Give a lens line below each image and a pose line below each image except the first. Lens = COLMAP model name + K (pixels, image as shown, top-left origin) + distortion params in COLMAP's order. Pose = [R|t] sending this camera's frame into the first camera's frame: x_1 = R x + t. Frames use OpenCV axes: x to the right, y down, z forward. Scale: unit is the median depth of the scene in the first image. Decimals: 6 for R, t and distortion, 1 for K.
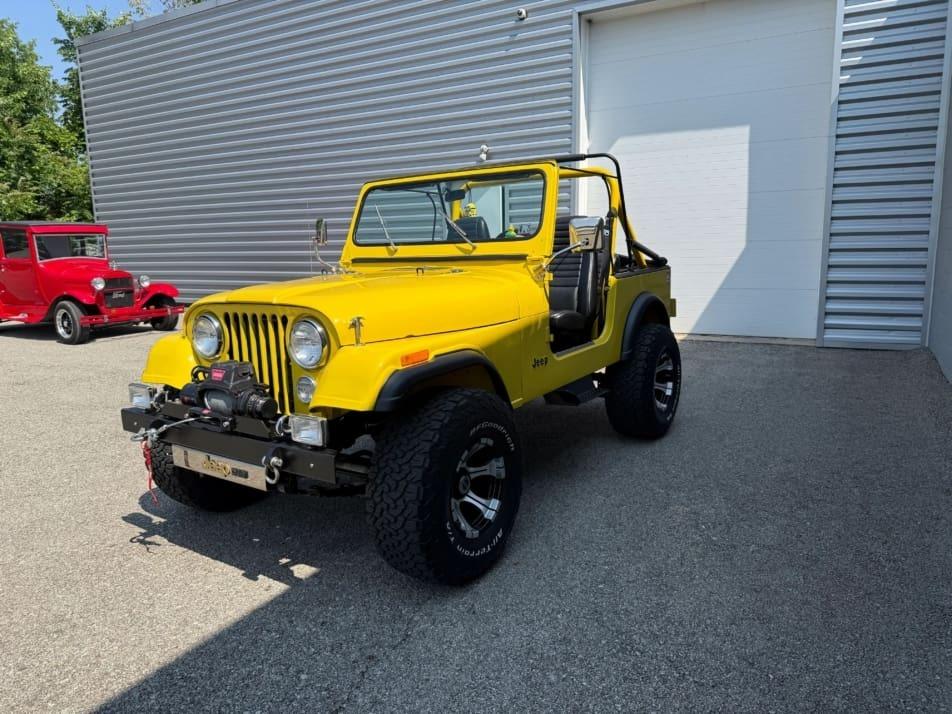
lens RADIAL K [[681.7, 0, 481.9], [0, 681.7, 337.6], [0, 0, 1]] dist [0.022594, -0.003642]
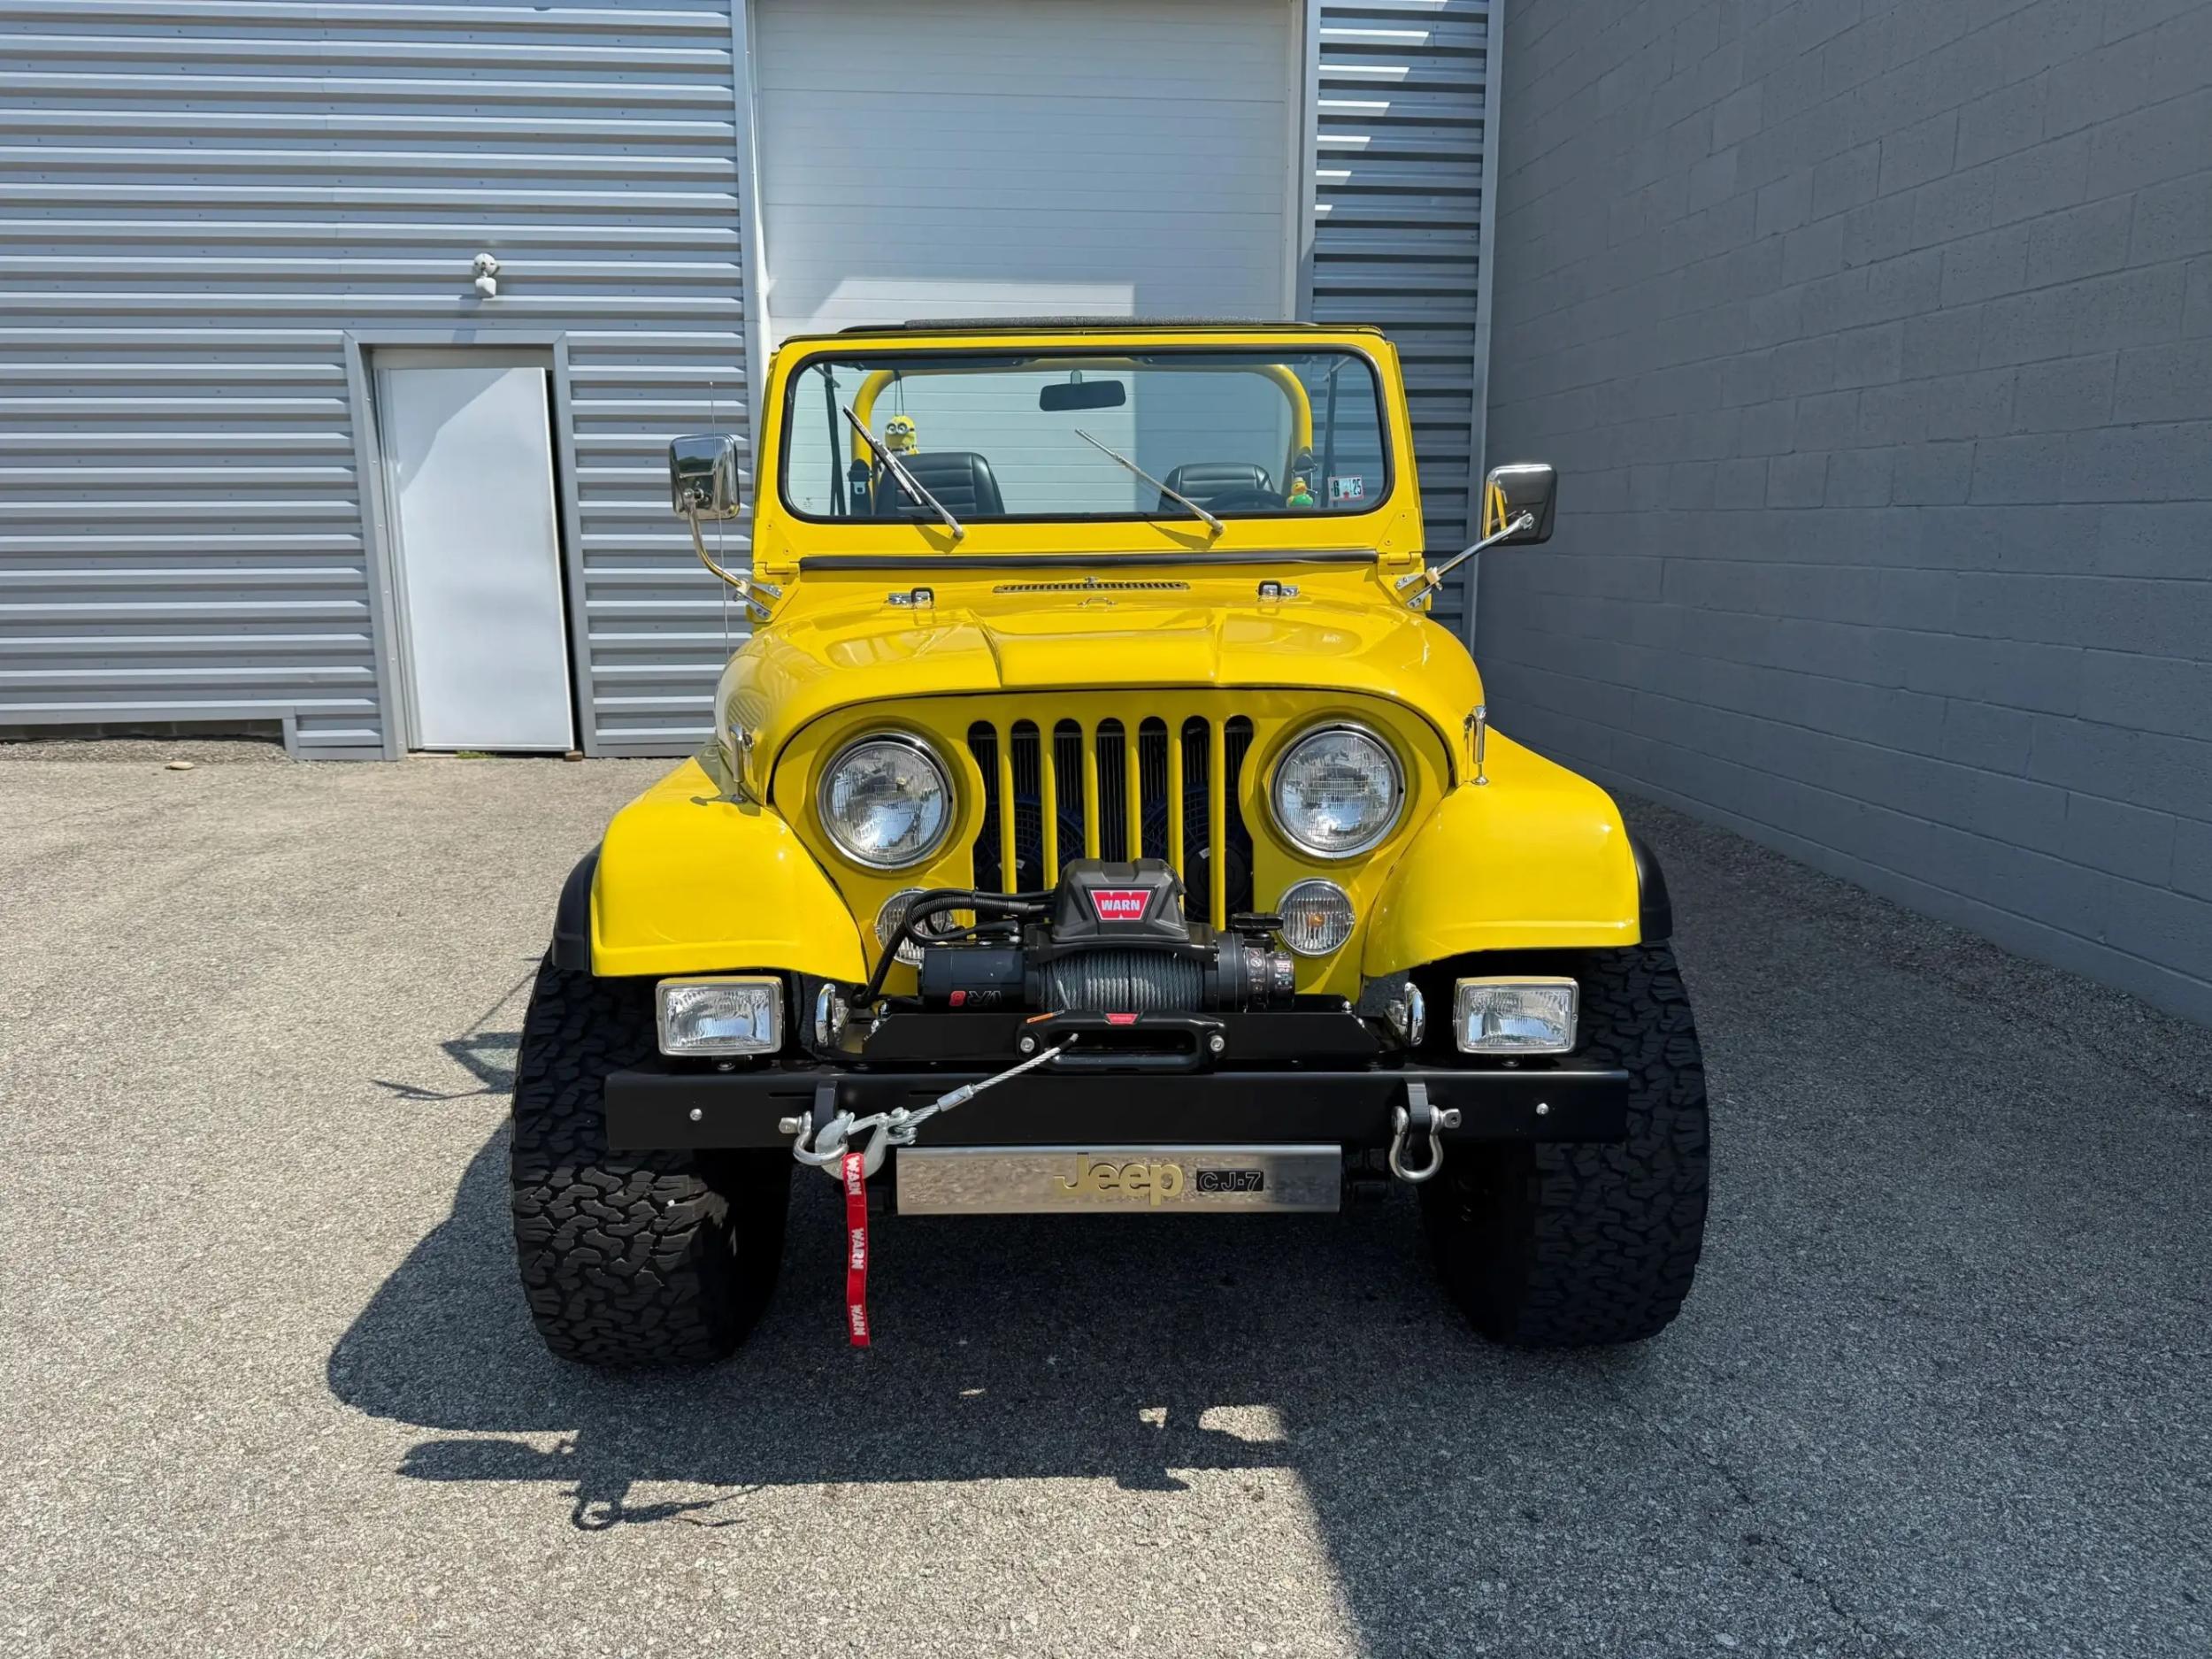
lens RADIAL K [[1583.9, 0, 1119.8], [0, 1583.9, 784.5], [0, 0, 1]] dist [0.022594, -0.003642]
pose [[0.811688, -0.076294, 0.579087, -0.644729], [0.065187, 0.997071, 0.039992, -0.026999], [-0.580442, 0.005288, 0.814284, 0.295051]]
